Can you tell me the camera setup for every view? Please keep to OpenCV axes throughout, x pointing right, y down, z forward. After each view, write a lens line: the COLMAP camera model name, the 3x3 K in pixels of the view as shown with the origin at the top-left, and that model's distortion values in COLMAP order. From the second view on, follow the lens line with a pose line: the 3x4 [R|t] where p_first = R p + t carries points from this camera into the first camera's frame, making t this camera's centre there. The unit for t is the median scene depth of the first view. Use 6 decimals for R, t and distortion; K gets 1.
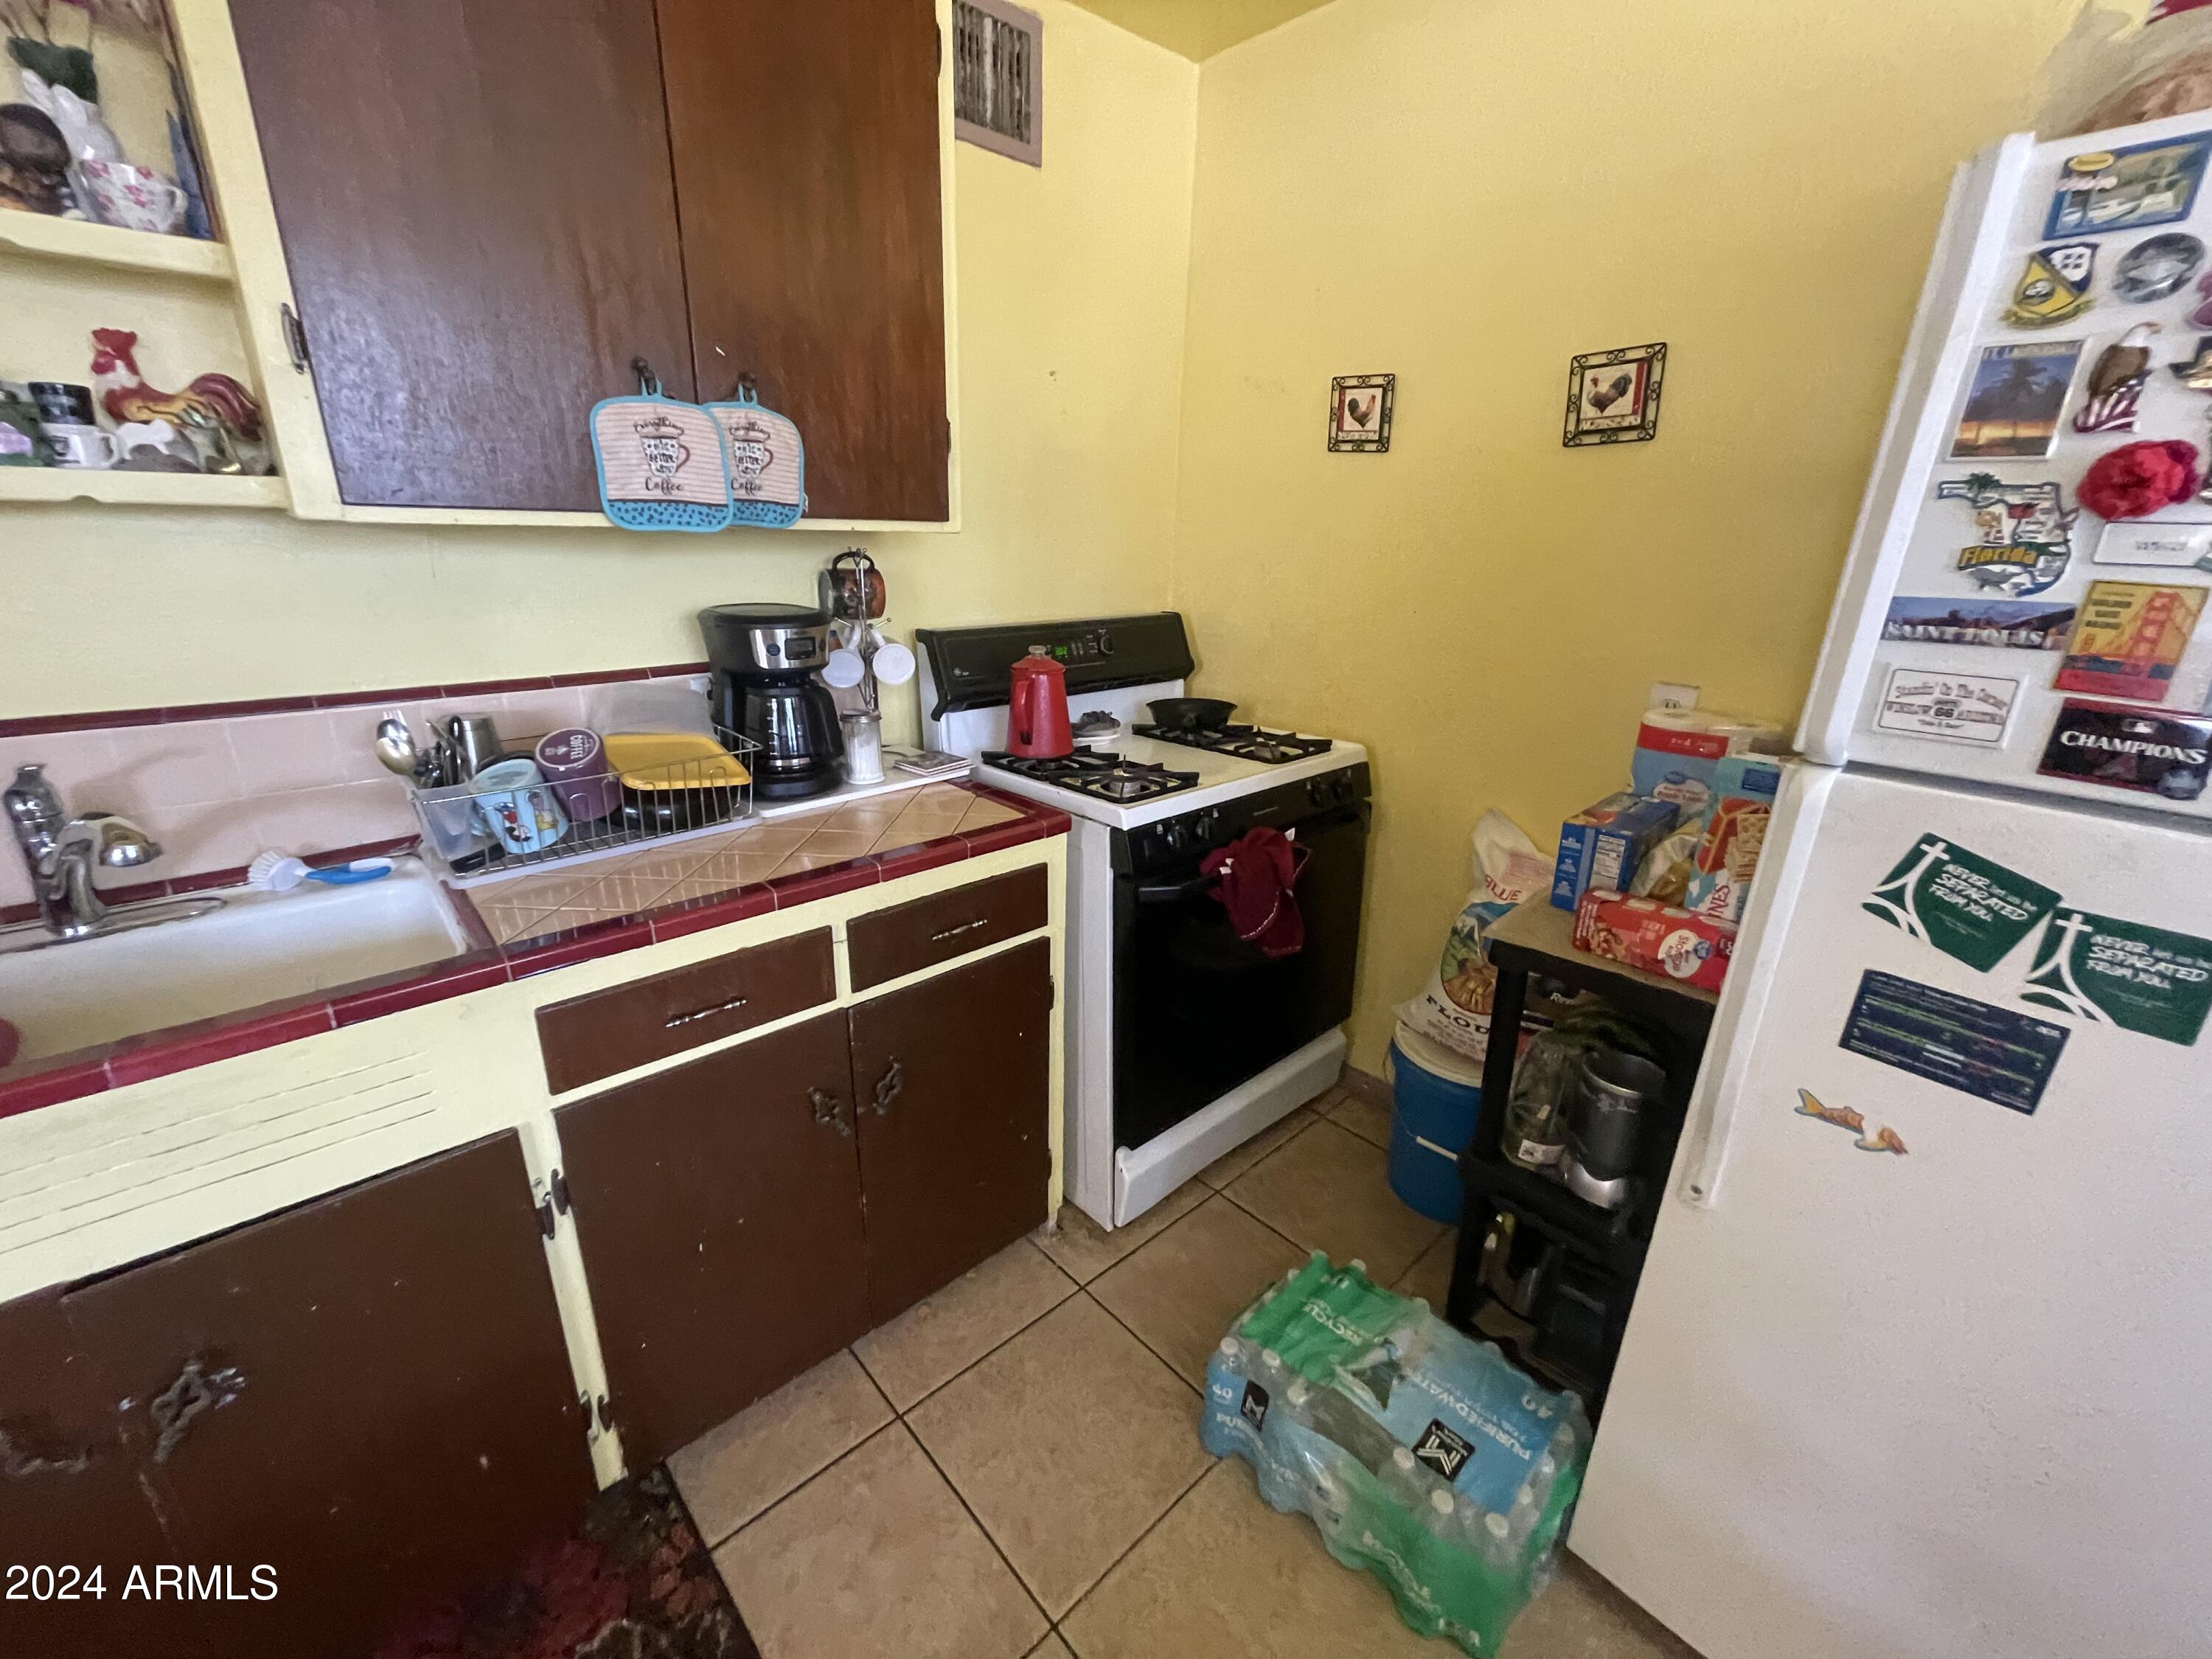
lens RADIAL K [[886.5, 0, 1106.0], [0, 886.5, 829.5], [0, 0, 1]] dist [0.000596, 0.000107]
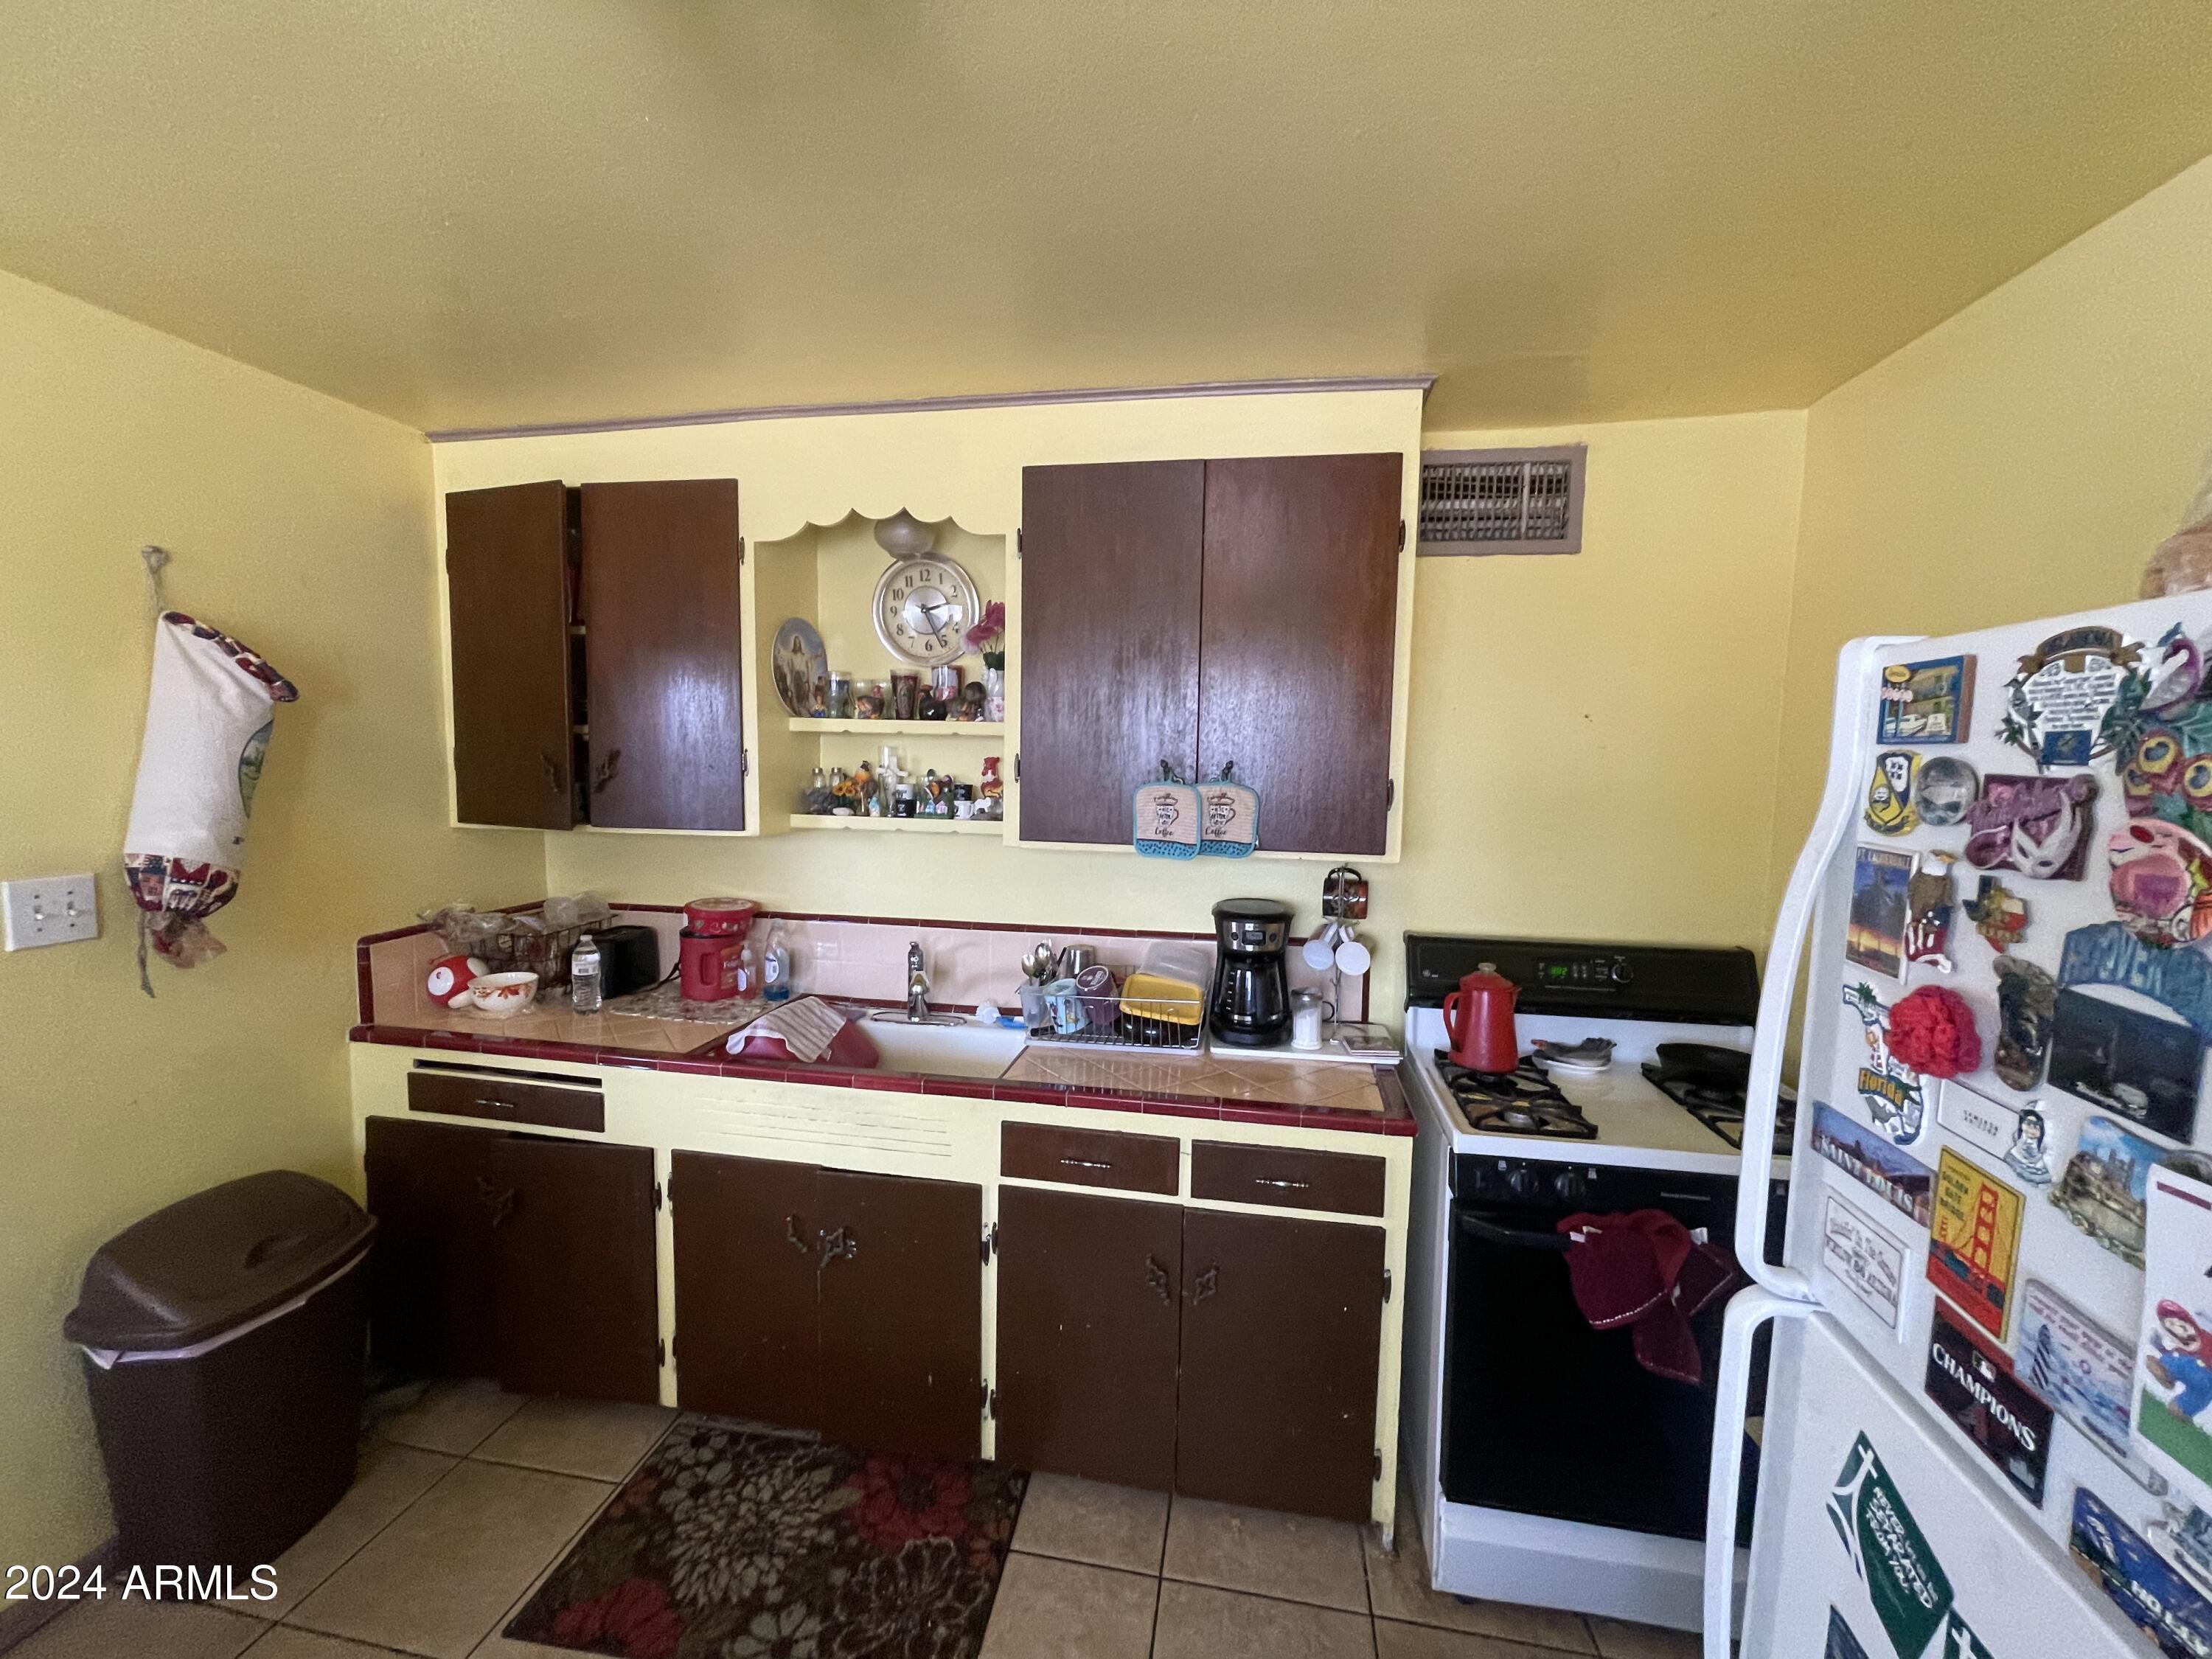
lens RADIAL K [[912.6, 0, 1106.0], [0, 912.6, 829.5], [0, 0, 1]] dist [-0.008700, -0.000047]
pose [[0.596444, 0.057523, -0.800591, 0.760167], [-0.261586, 0.956903, -0.126129, -0.149347], [0.758833, 0.284652, 0.585786, -0.062011]]
